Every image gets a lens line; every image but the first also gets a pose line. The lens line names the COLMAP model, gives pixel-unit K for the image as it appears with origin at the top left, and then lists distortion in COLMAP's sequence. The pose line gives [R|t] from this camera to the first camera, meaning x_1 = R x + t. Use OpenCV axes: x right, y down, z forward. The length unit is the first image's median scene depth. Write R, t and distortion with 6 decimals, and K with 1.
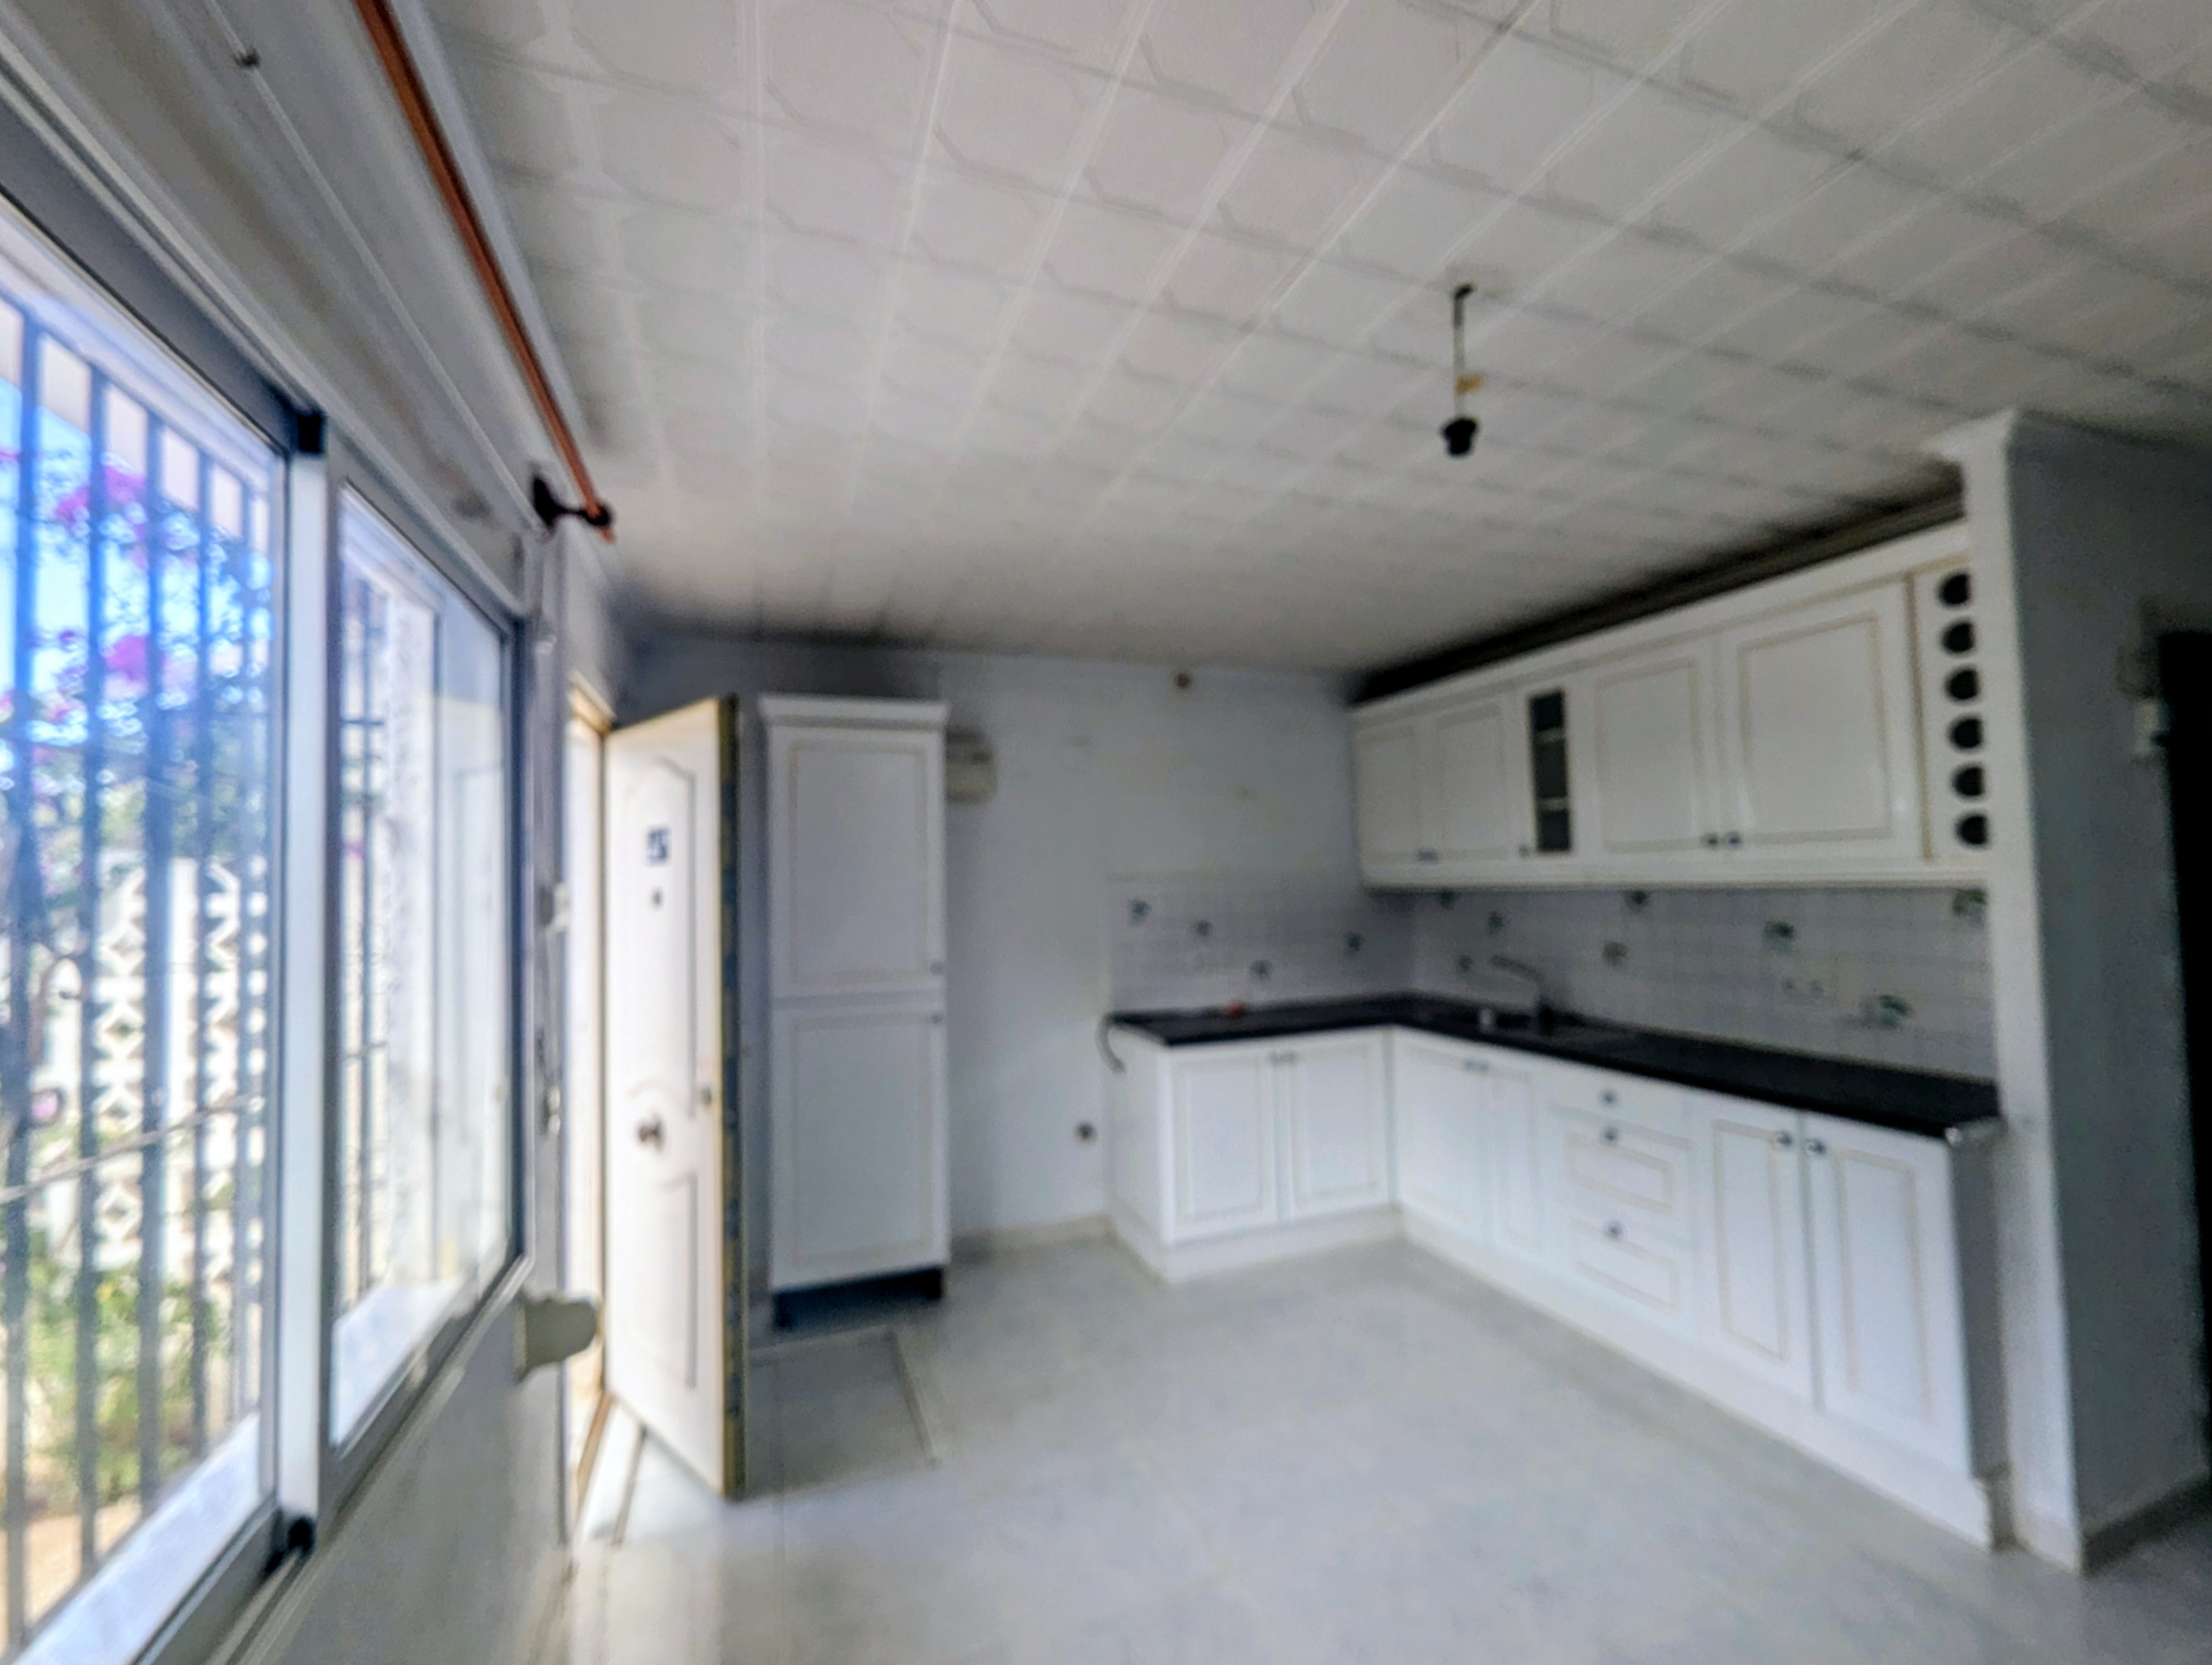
lens RADIAL K [[913.7, 0, 1107.7], [0, 913.7, 840.1], [0, 0, 1]] dist [-0.002196, -0.000108]
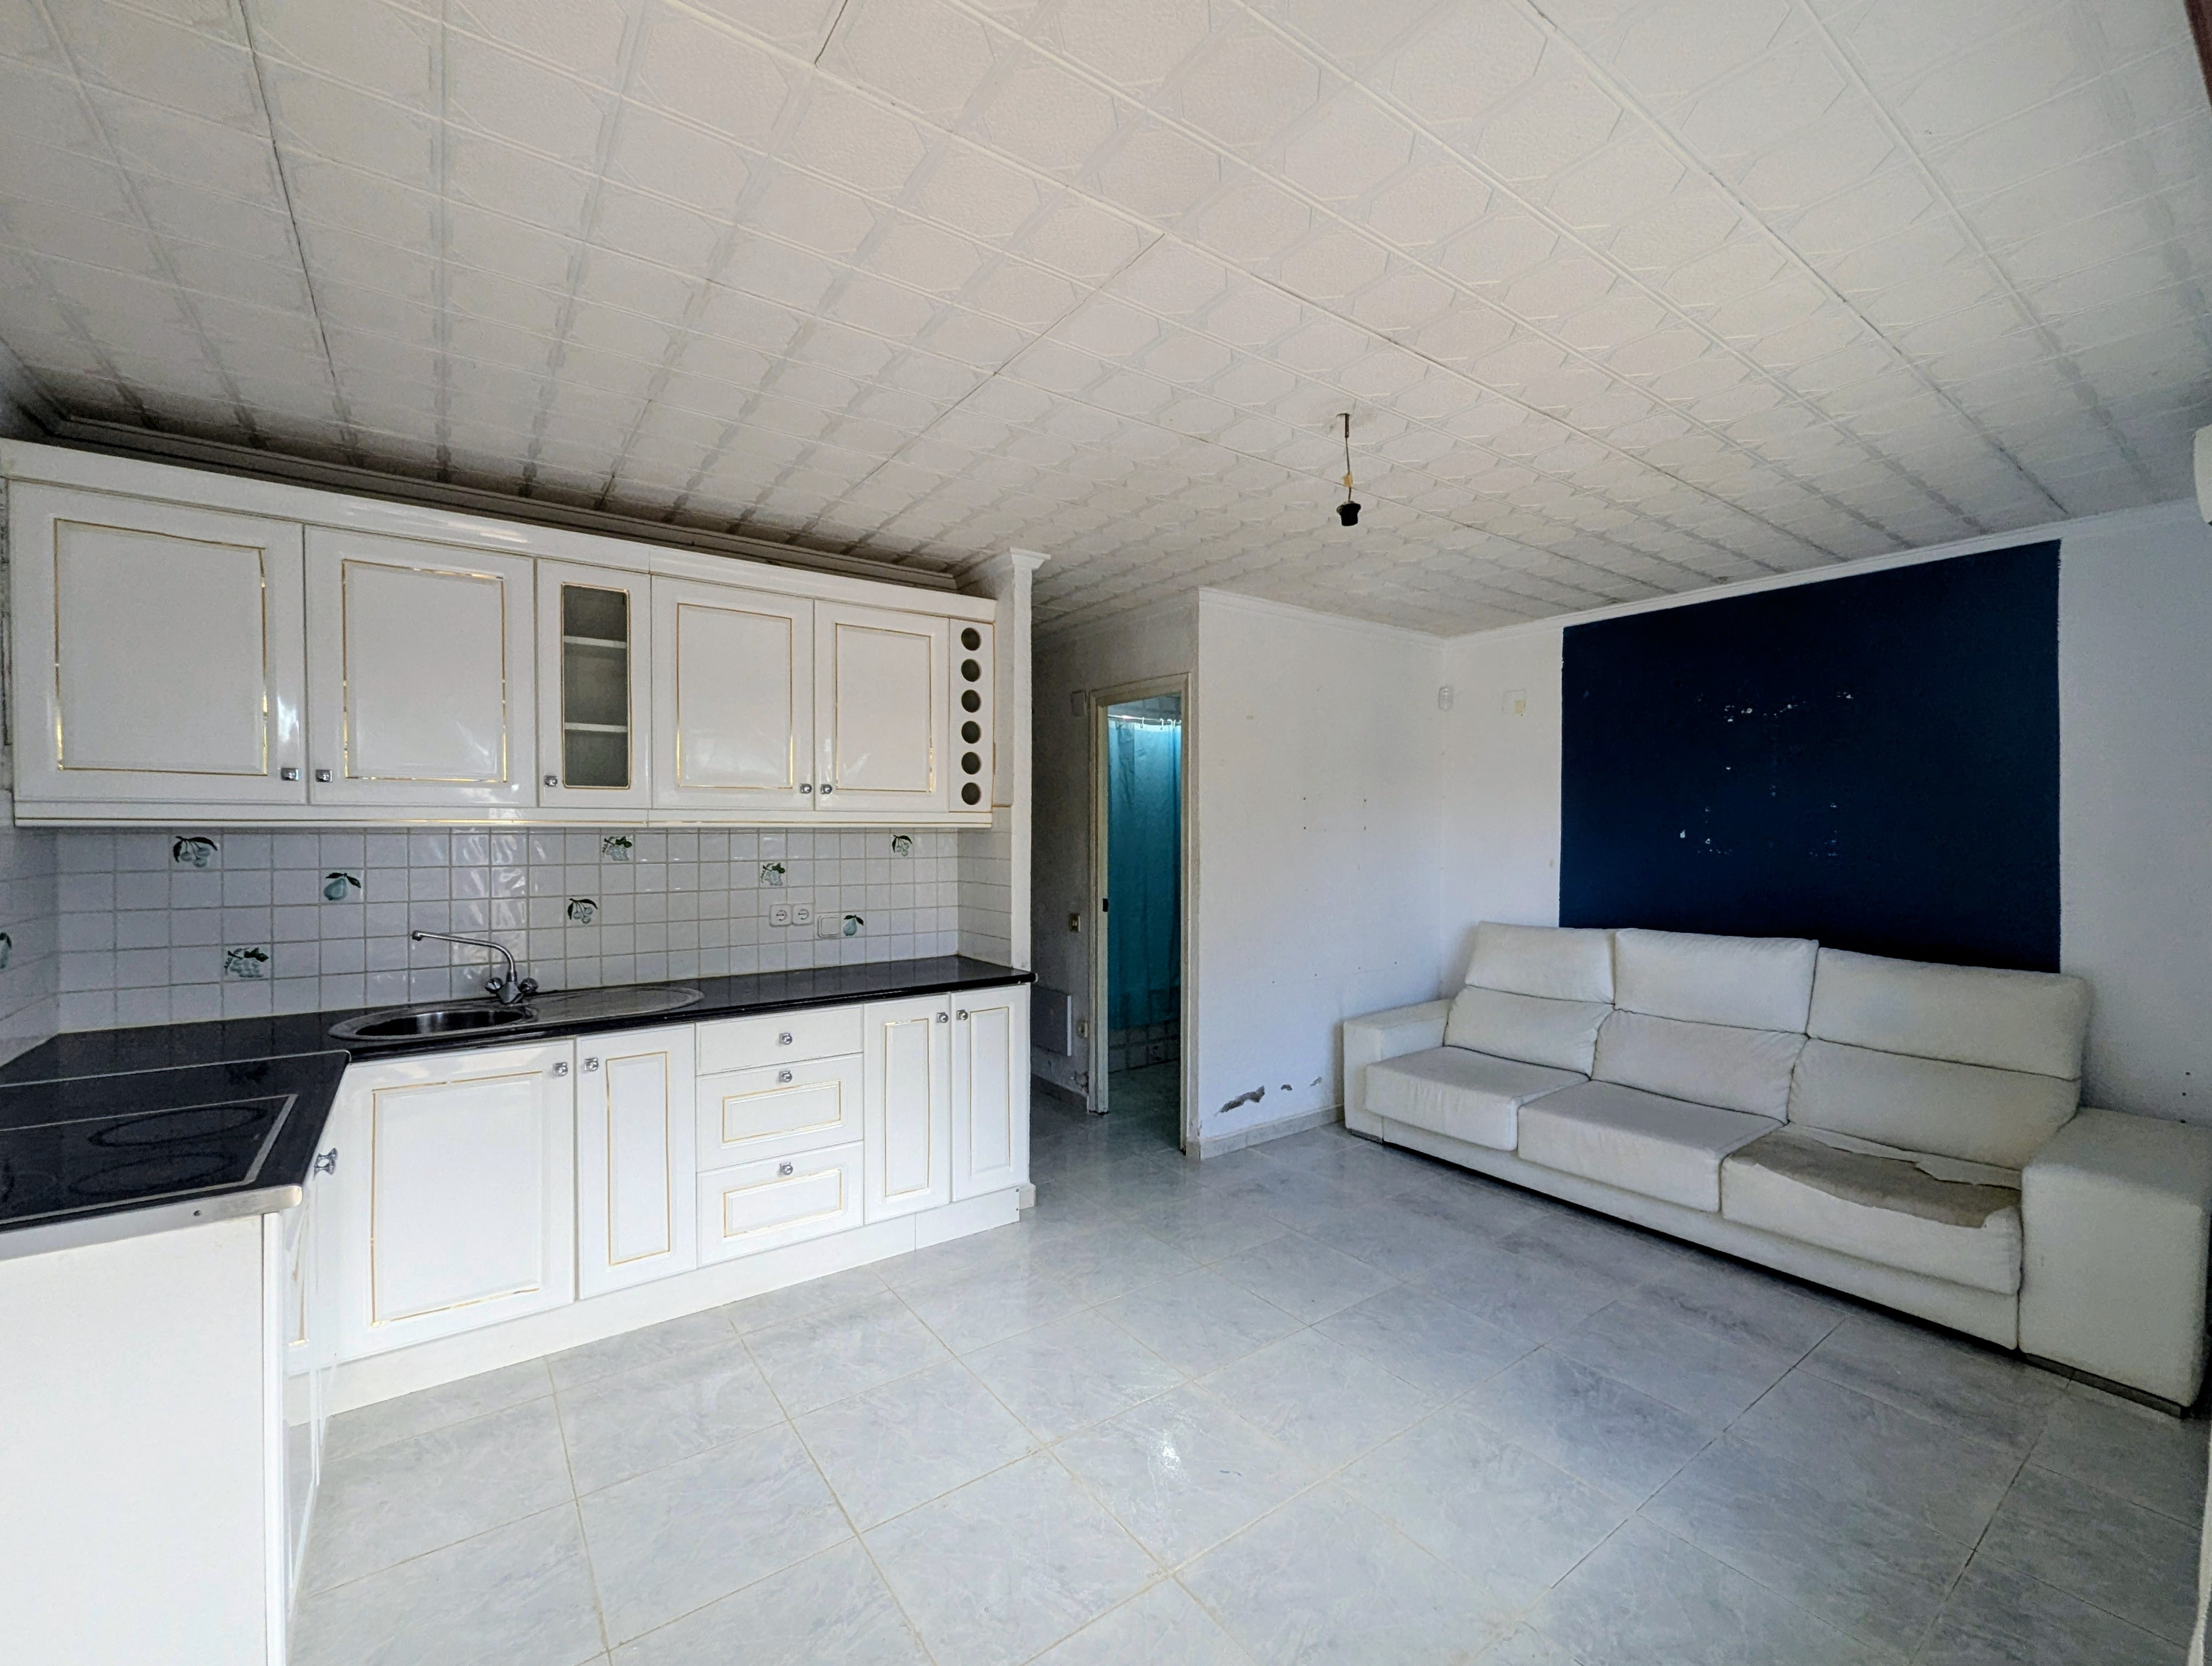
lens RADIAL K [[913.8, 0, 1103.4], [0, 913.8, 839.7], [0, 0, 1]] dist [-0.002196, -0.000108]
pose [[-0.250584, 0.001007, 0.968094, -0.507162], [-0.047418, 0.998786, -0.013312, 0.061357], [-0.966933, -0.049241, -0.250232, 0.926340]]
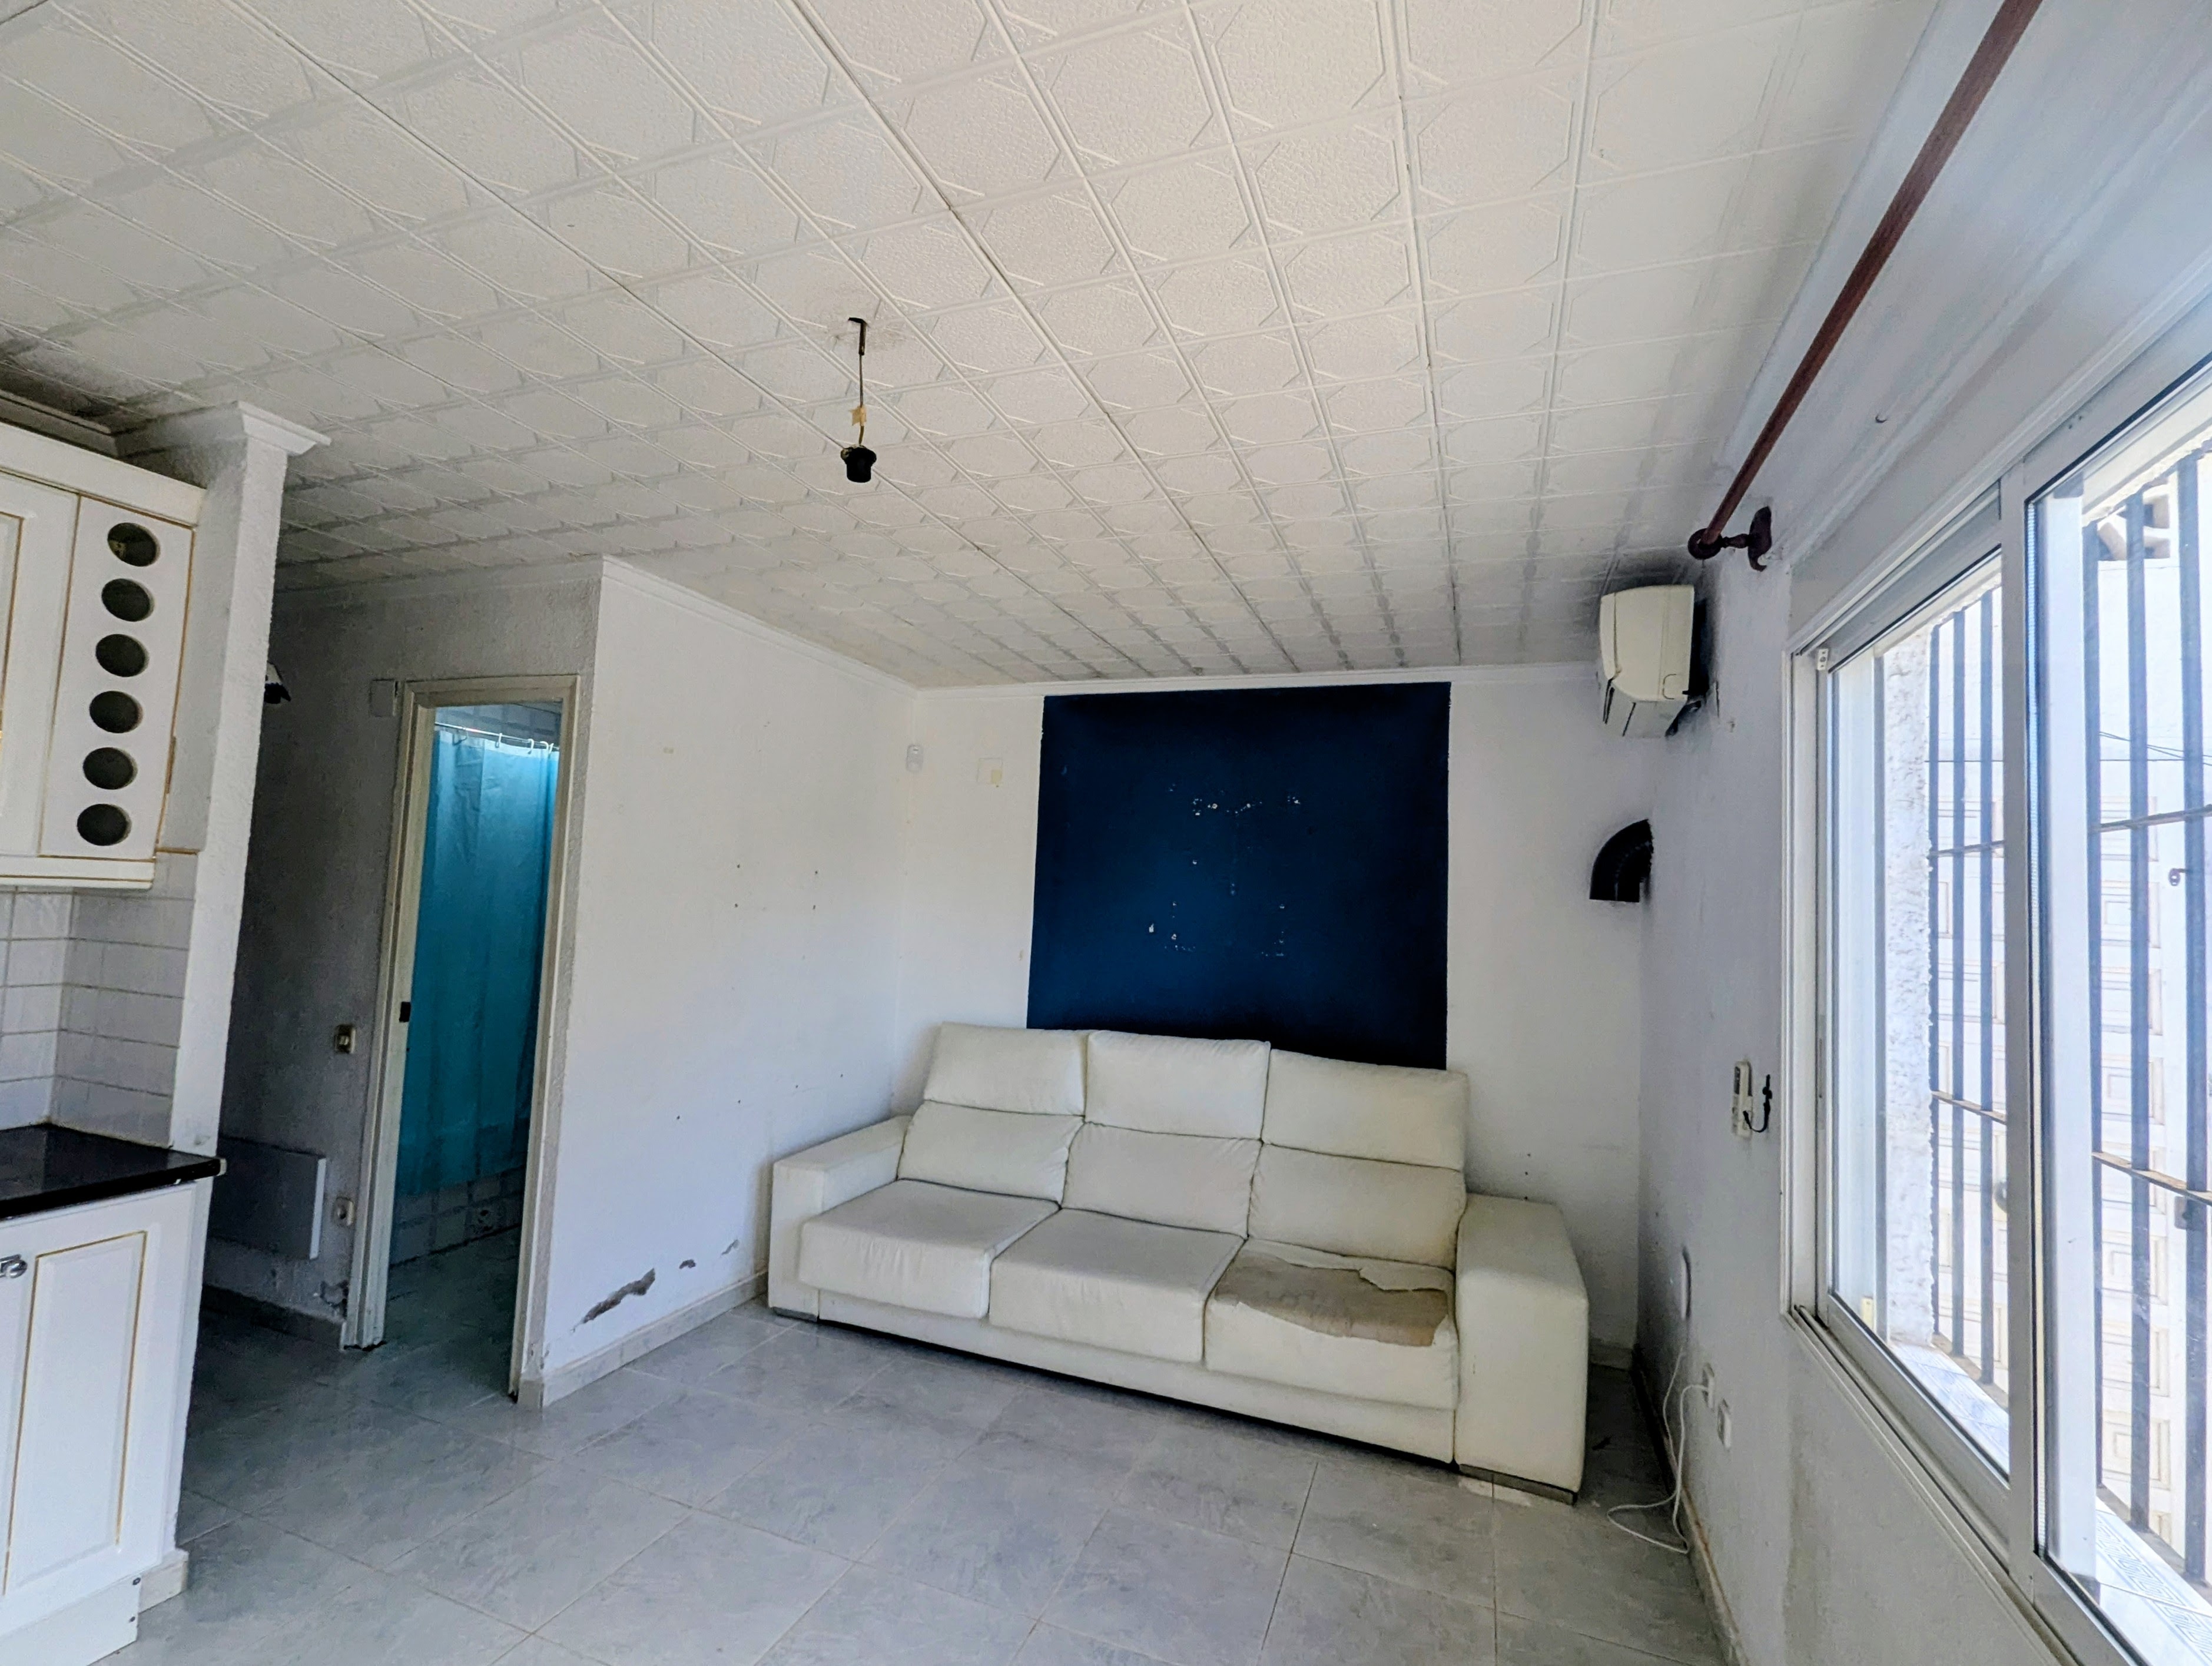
lens RADIAL K [[999.1, 0, 1117.7], [0, 999.1, 848.9], [0, 0, 1]] dist [0.000989, -0.000125]
pose [[-0.751572, 0.018621, 0.659388, -0.298987], [-0.068750, 0.991947, -0.106373, 0.035272], [-0.656059, -0.125280, -0.744239, 0.847704]]
